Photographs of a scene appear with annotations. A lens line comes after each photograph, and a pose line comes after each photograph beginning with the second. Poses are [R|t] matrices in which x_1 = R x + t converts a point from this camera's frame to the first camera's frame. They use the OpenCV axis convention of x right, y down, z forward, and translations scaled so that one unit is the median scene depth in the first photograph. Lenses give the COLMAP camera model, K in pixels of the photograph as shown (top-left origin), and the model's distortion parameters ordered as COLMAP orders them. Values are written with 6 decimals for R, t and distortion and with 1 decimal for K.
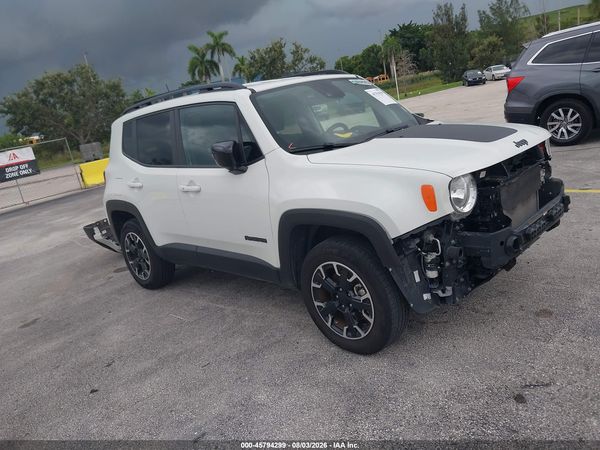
lens RADIAL K [[487.7, 0, 302.1], [0, 487.7, 203.5], [0, 0, 1]] dist [0.000723, 0.001570]
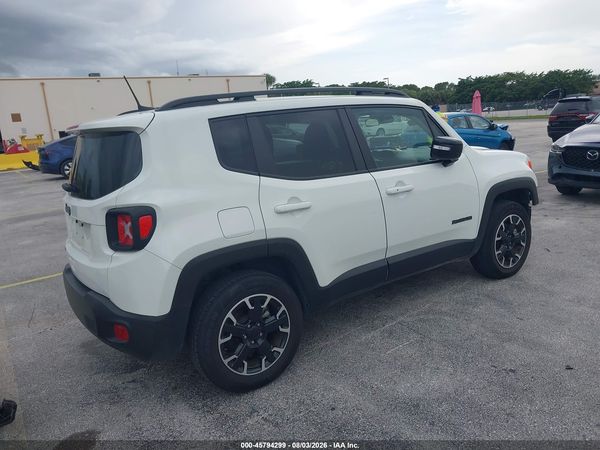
lens RADIAL K [[485.4, 0, 301.1], [0, 485.4, 202.4], [0, 0, 1]] dist [0.004165, -0.001193]
pose [[0.183667, -0.001511, 0.982987, -1.391731], [0.251313, 0.966837, -0.045470, -0.014119], [-0.950320, 0.255389, 0.177956, 1.191295]]
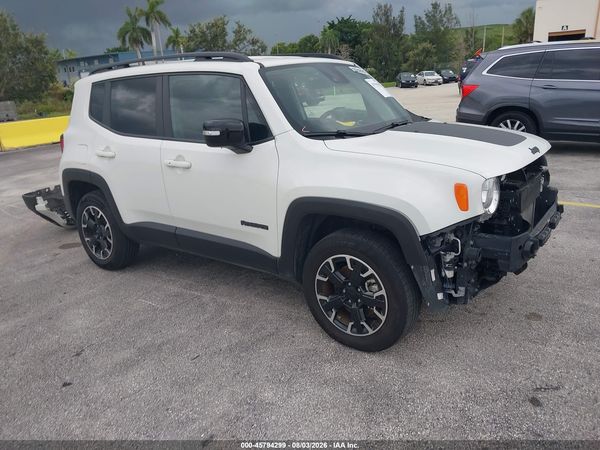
lens RADIAL K [[490.0, 0, 310.1], [0, 490.0, 202.2], [0, 0, 1]] dist [0.003454, 0.000964]
pose [[0.982598, 0.078918, 0.168145, -0.156108], [-0.082832, 0.996429, 0.016377, 0.005716], [-0.166252, -0.030019, 0.985626, 0.059456]]
